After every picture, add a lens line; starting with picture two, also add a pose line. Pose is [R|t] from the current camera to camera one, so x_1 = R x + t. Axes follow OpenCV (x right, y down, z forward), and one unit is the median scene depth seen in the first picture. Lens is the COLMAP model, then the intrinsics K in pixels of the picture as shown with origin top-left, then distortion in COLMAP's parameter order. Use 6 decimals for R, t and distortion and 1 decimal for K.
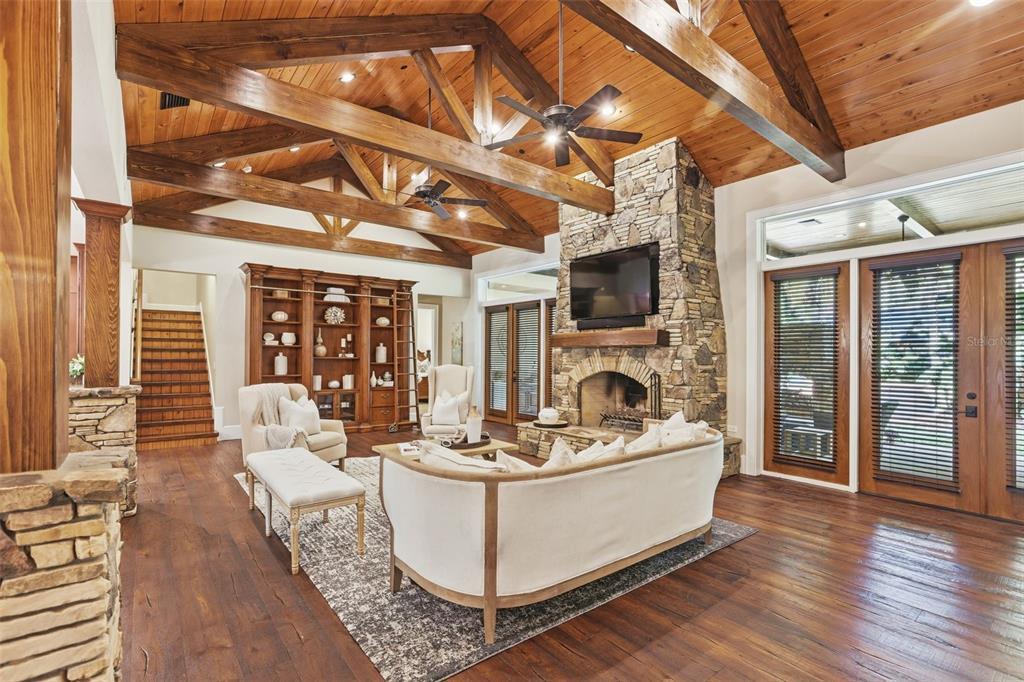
lens RADIAL K [[464.1, 0, 503.1], [0, 464.1, 352.2], [0, 0, 1]] dist [-0.030560, 0.001972]
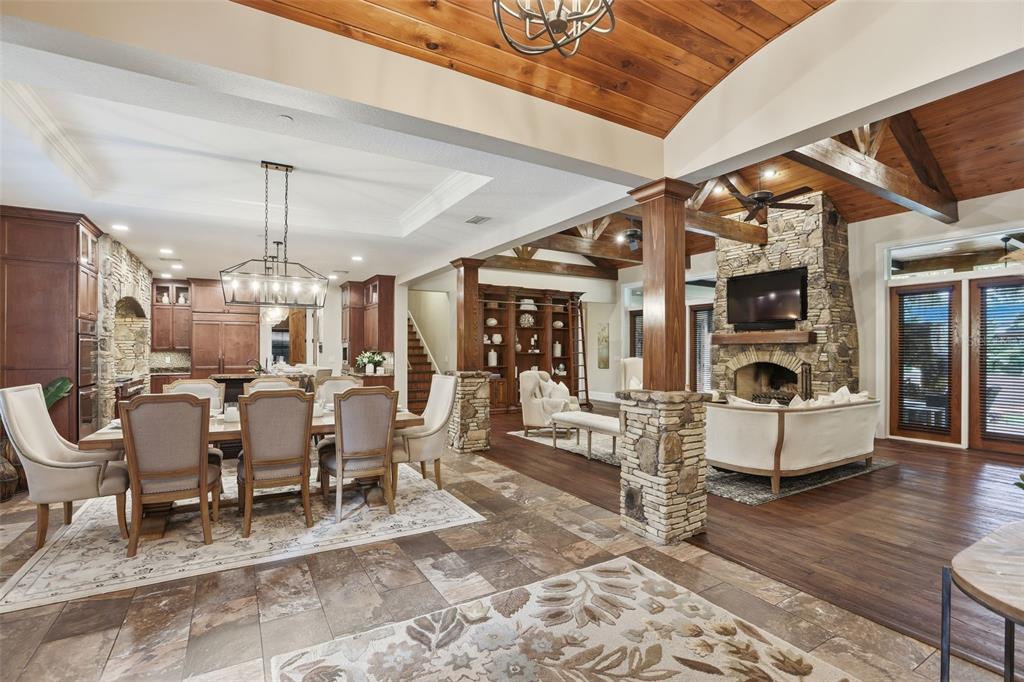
lens RADIAL K [[464.1, 0, 502.3], [0, 464.1, 348.4], [0, 0, 1]] dist [-0.030560, 0.001972]
pose [[0.991748, -0.004568, -0.128119, -0.363845], [0.005024, 0.999982, 0.003239, -0.006842], [0.128102, -0.003856, 0.991753, -0.434497]]
